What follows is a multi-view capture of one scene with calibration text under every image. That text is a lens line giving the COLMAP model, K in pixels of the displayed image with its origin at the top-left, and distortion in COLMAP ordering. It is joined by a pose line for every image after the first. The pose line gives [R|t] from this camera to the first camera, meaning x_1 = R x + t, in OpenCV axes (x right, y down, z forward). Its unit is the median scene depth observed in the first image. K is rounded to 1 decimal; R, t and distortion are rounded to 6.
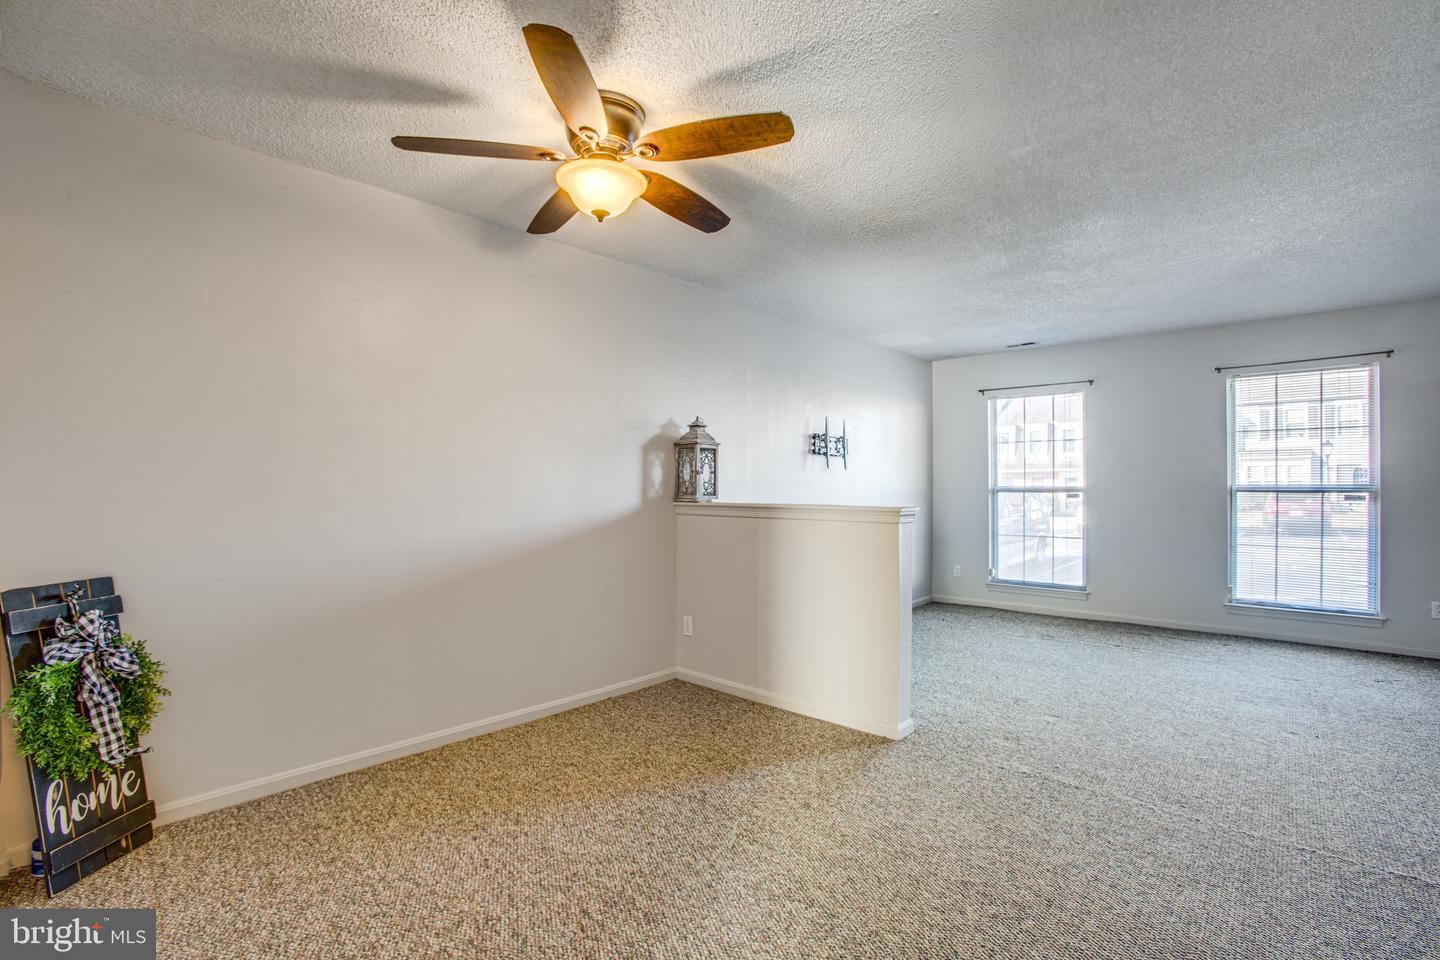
lens RADIAL K [[683.6, 0, 692.7], [0, 683.6, 477.6], [0, 0, 1]] dist [-0.039784, 0.000899]
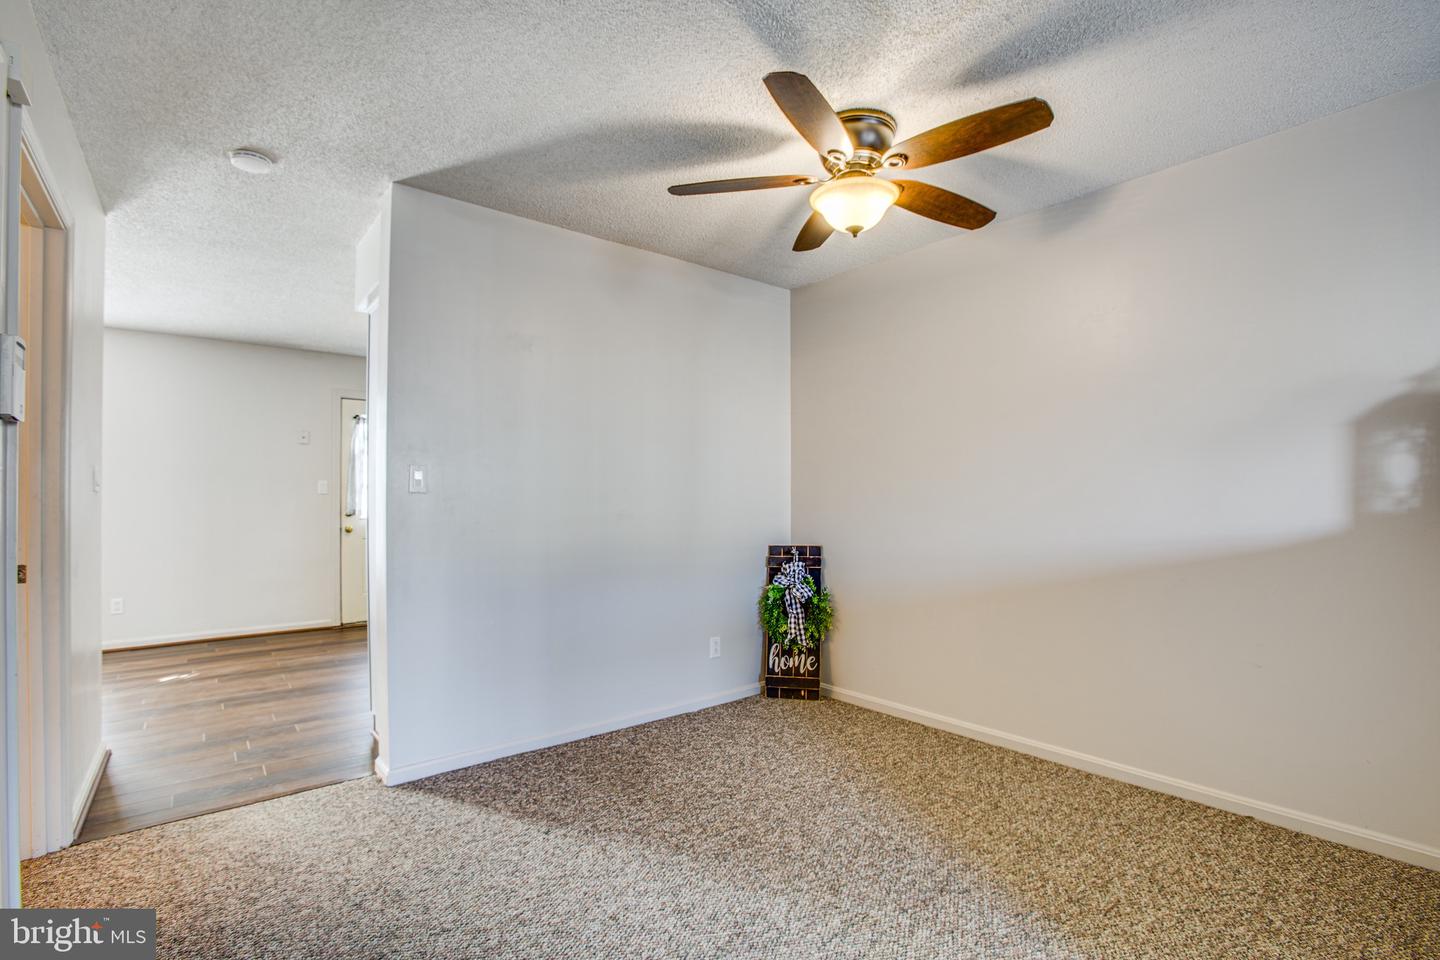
lens RADIAL K [[666.5, 0, 721.9], [0, 666.5, 488.1], [0, 0, 1]] dist [-0.081731, 0.025038]
pose [[-0.135476, -0.012800, -0.990698, 0.674763], [0.015065, 0.999774, -0.014977, 0.012526], [0.990666, -0.016954, -0.135253, 0.722917]]
